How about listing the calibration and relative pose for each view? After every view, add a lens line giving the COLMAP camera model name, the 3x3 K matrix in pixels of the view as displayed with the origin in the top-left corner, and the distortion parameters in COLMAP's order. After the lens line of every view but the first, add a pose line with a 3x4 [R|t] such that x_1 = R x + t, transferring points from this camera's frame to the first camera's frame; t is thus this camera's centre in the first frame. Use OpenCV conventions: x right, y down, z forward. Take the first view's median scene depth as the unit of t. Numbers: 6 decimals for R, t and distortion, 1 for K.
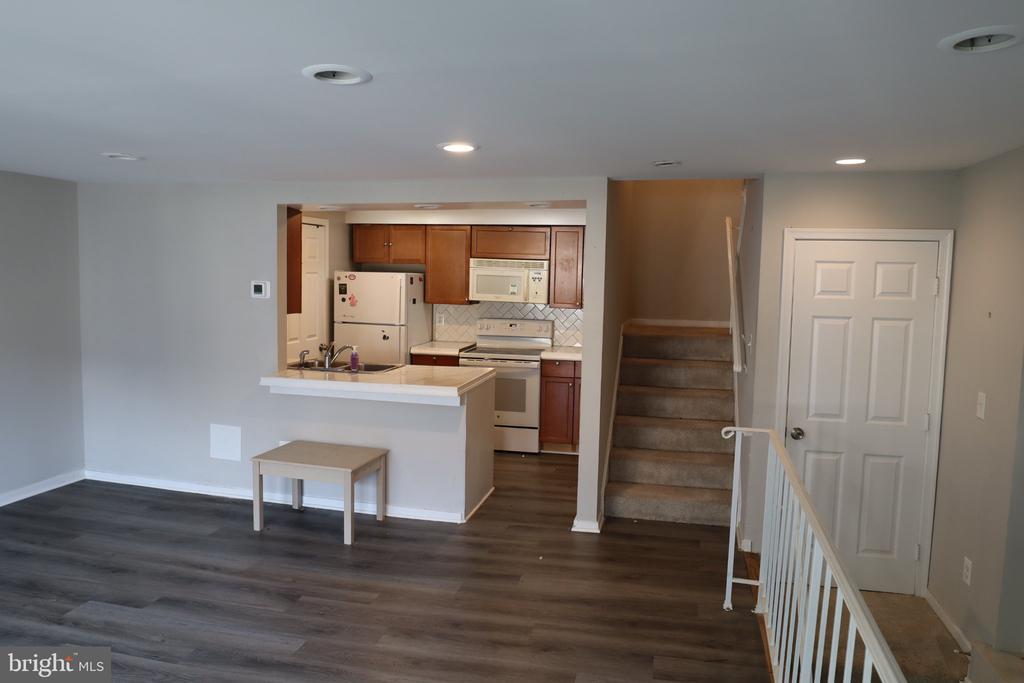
lens RADIAL K [[708.2, 0, 516.2], [0, 708.2, 337.7], [0, 0, 1]] dist [-0.050314, 0.023322]
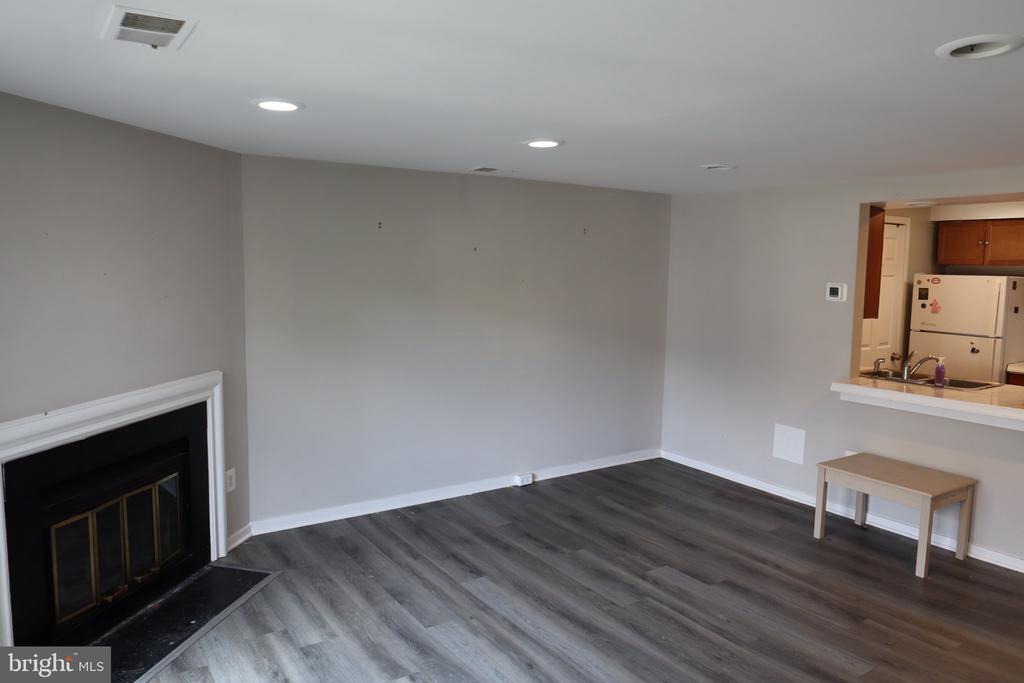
lens RADIAL K [[708.2, 0, 516.2], [0, 708.2, 337.7], [0, 0, 1]] dist [-0.050314, 0.023322]
pose [[0.736504, 0.055770, -0.674130, -0.030251], [-0.060057, 0.998051, 0.016954, 0.003853], [0.673761, 0.028000, 0.738418, -0.009778]]
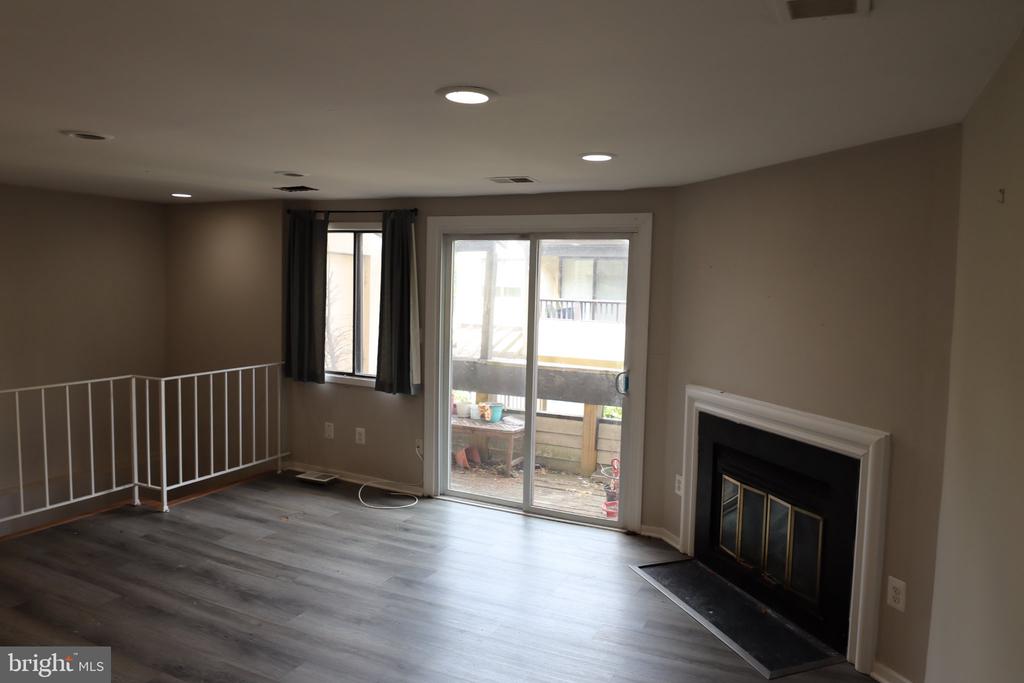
lens RADIAL K [[708.2, 0, 516.2], [0, 708.2, 337.7], [0, 0, 1]] dist [-0.050314, 0.023322]
pose [[-0.975285, -0.063100, 0.211747, -0.572329], [-0.026478, 0.984825, 0.171521, -0.089497], [-0.219357, 0.161676, -0.962156, 0.892104]]
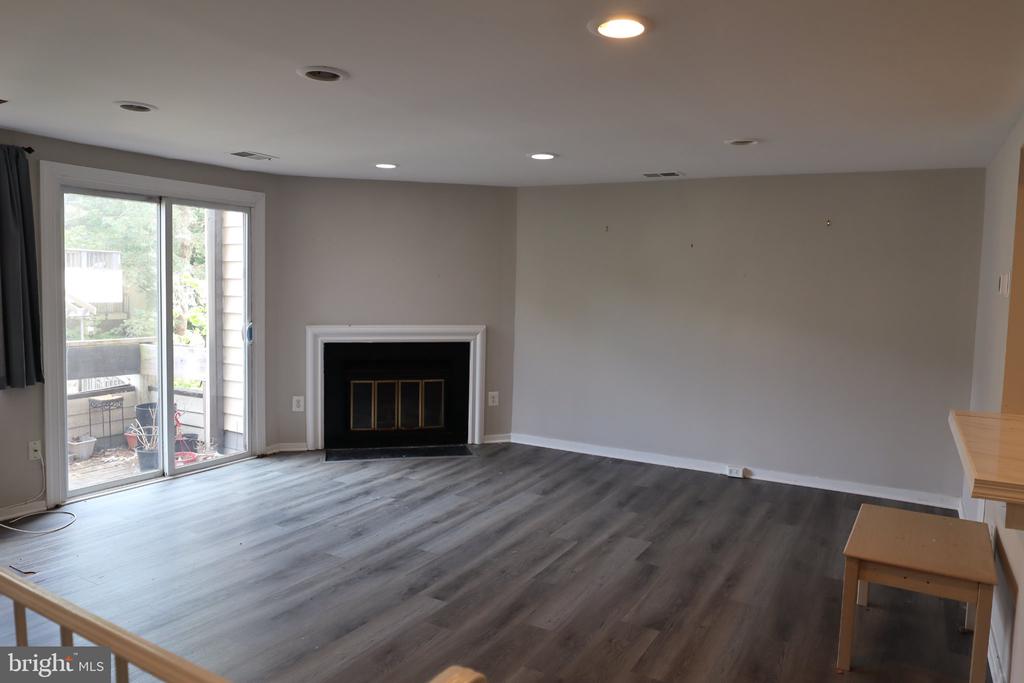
lens RADIAL K [[708.2, 0, 516.2], [0, 708.2, 337.7], [0, 0, 1]] dist [-0.050314, 0.023322]
pose [[-0.288468, 0.047211, -0.956325, 0.352152], [-0.117672, 0.989464, 0.084342, -0.015861], [0.950231, 0.136863, -0.279874, 0.696289]]
